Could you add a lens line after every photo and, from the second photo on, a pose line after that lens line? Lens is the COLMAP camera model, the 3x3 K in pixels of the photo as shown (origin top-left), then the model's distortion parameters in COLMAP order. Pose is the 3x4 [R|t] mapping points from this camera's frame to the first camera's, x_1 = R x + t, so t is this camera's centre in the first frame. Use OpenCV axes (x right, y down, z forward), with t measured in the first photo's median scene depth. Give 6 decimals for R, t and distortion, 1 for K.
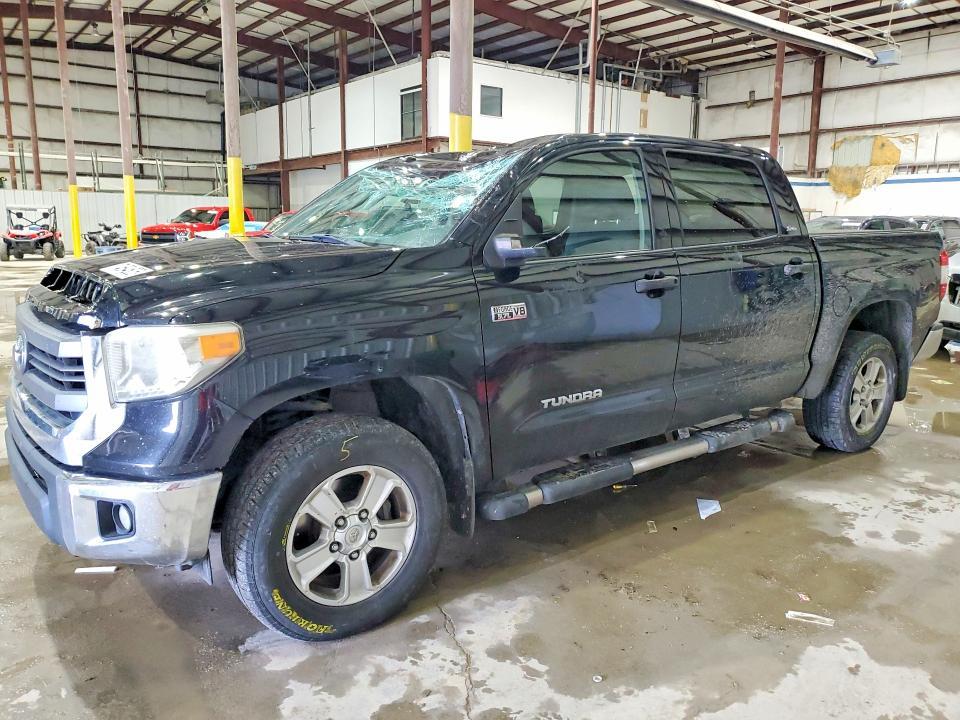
lens RADIAL K [[749.3, 0, 480.8], [0, 749.3, 359.3], [0, 0, 1]] dist [0.008793, 0.009589]
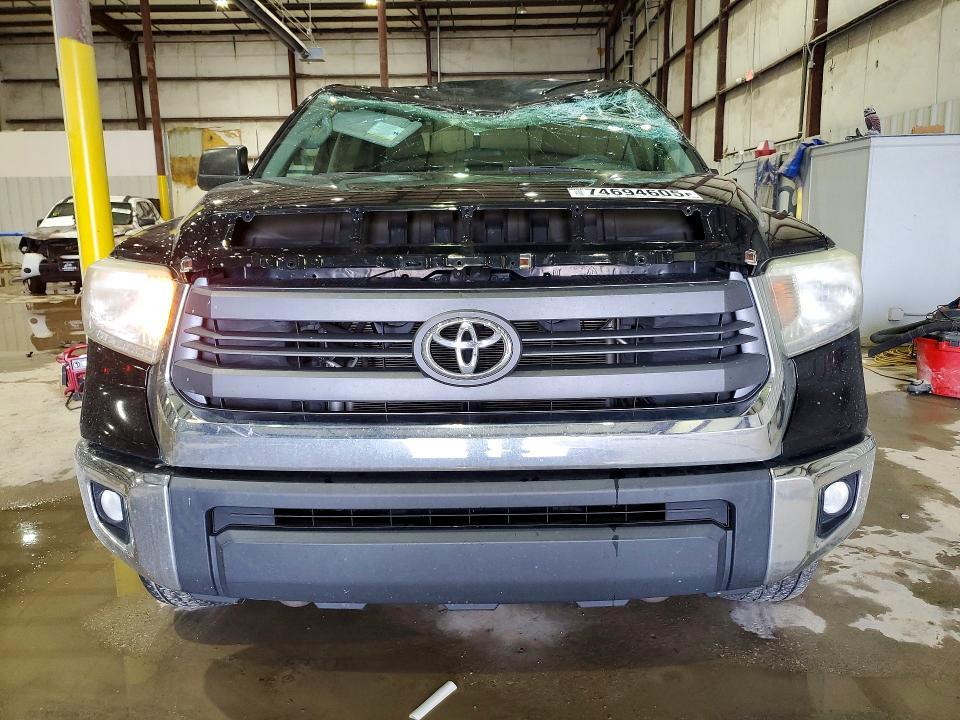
lens RADIAL K [[749.3, 0, 482.8], [0, 749.3, 359.4], [0, 0, 1]] dist [0.008793, 0.009589]
pose [[0.618049, -0.162727, 0.769113, -0.229166], [0.158907, 0.984006, 0.080498, -0.006160], [-0.769912, 0.072466, 0.634023, 0.145006]]
